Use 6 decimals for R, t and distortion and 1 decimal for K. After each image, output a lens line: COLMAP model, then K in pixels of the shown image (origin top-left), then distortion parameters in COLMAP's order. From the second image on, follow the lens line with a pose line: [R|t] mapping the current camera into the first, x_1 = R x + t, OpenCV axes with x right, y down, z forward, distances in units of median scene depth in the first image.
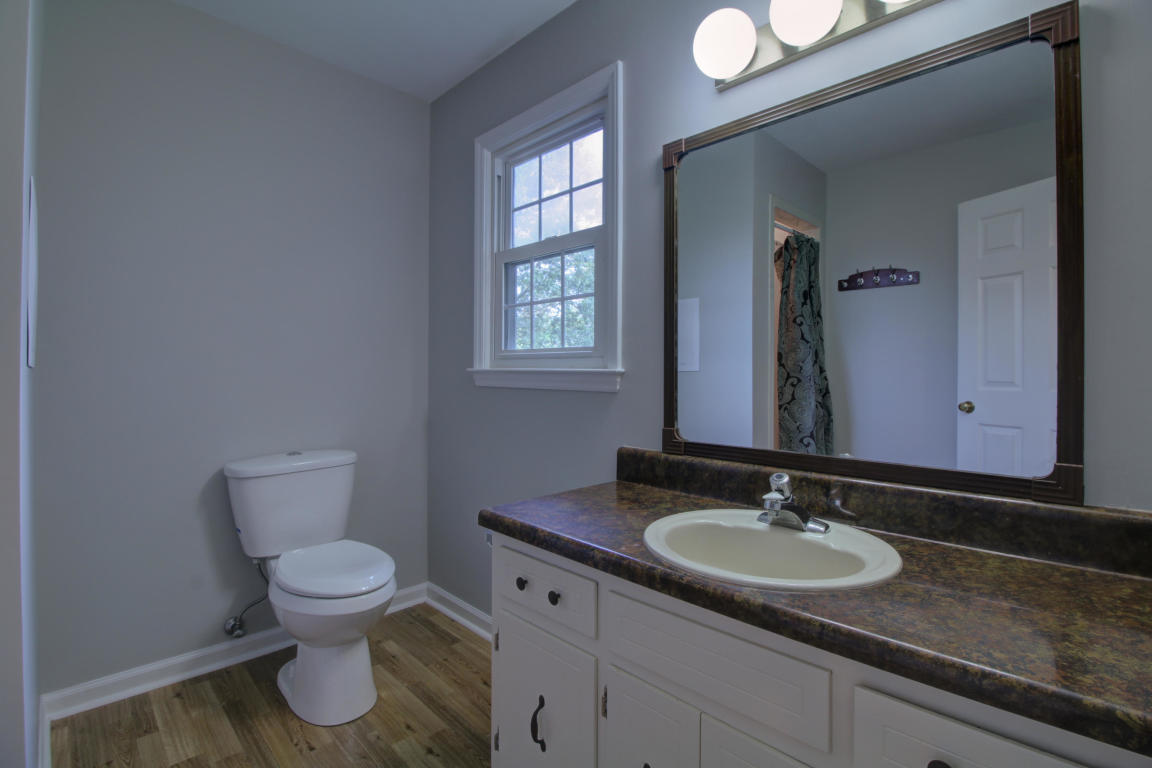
lens RADIAL K [[531.7, 0, 571.2], [0, 531.7, 375.7], [0, 0, 1]] dist [0.000892, -0.014394]
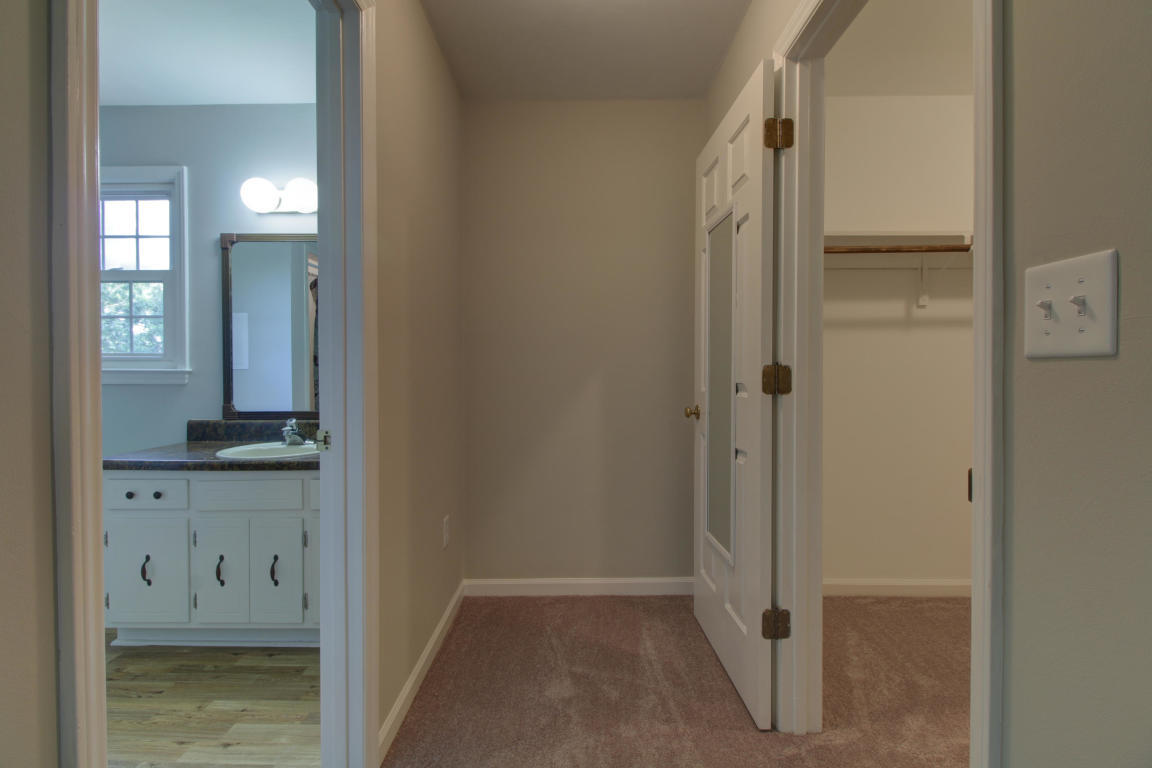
lens RADIAL K [[537.4, 0, 576.9], [0, 537.4, 374.2], [0, 0, 1]] dist [0.002684, 0.000407]
pose [[0.710509, -0.012460, 0.703577, -0.219914], [0.008805, 0.999922, 0.008817, -0.001727], [-0.703633, -0.000069, 0.710564, -0.958248]]
